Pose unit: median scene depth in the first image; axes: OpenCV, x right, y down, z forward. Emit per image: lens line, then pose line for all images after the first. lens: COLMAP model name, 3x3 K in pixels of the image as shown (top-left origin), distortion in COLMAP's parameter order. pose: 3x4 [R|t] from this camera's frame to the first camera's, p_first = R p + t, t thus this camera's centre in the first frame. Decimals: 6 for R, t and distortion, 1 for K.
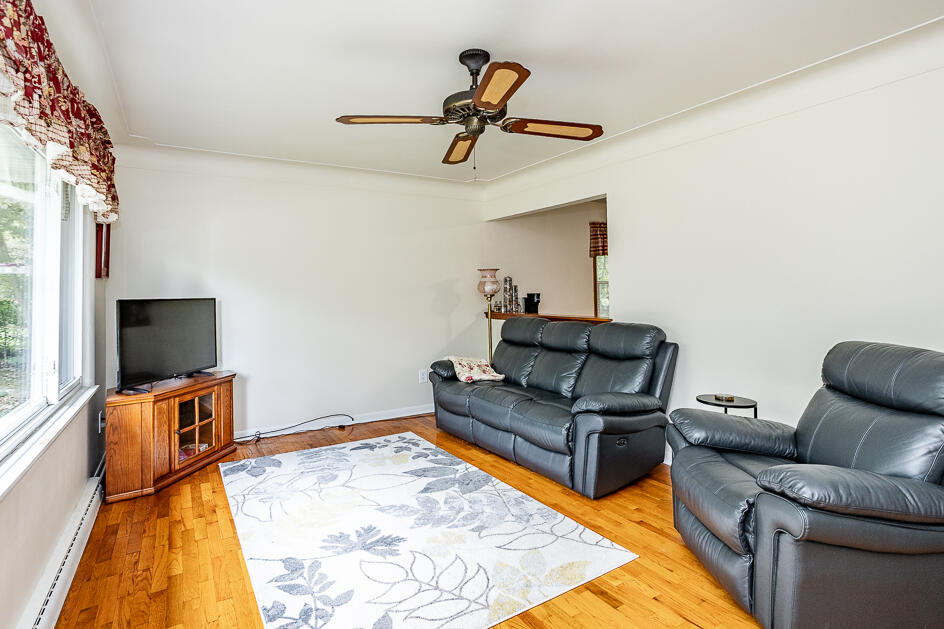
lens RADIAL K [[472.7, 0, 462.9], [0, 472.7, 281.4], [0, 0, 1]] dist [-0.041160, 0.028898]
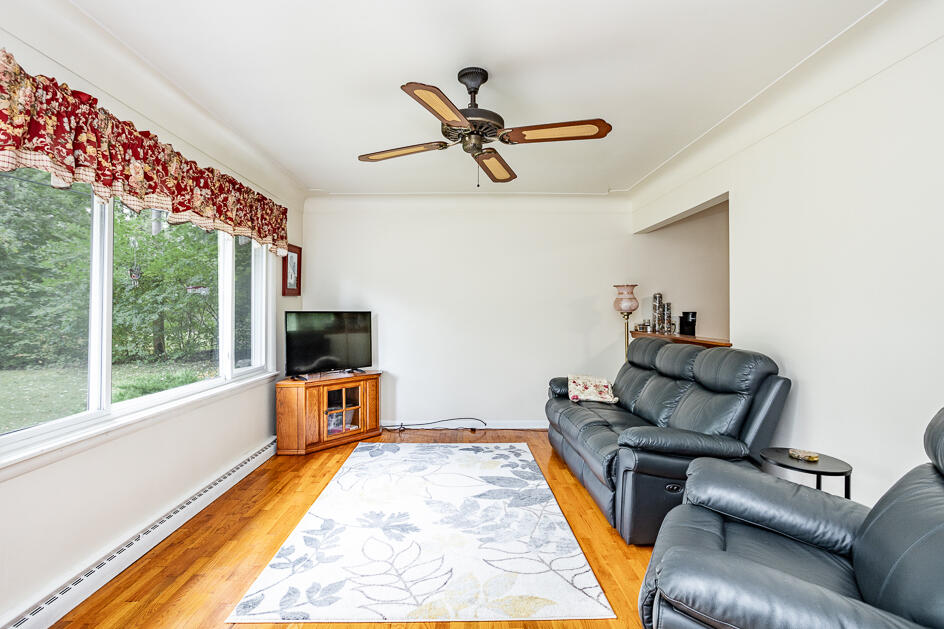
lens RADIAL K [[452.4, 0, 471.5], [0, 452.4, 308.0], [0, 0, 1]] dist [-0.041290, 0.025755]
pose [[0.864112, 0.008804, -0.503223, 0.393416], [0.000663, 0.999826, 0.018630, 0.004017], [0.503299, -0.016432, 0.863956, 0.118137]]
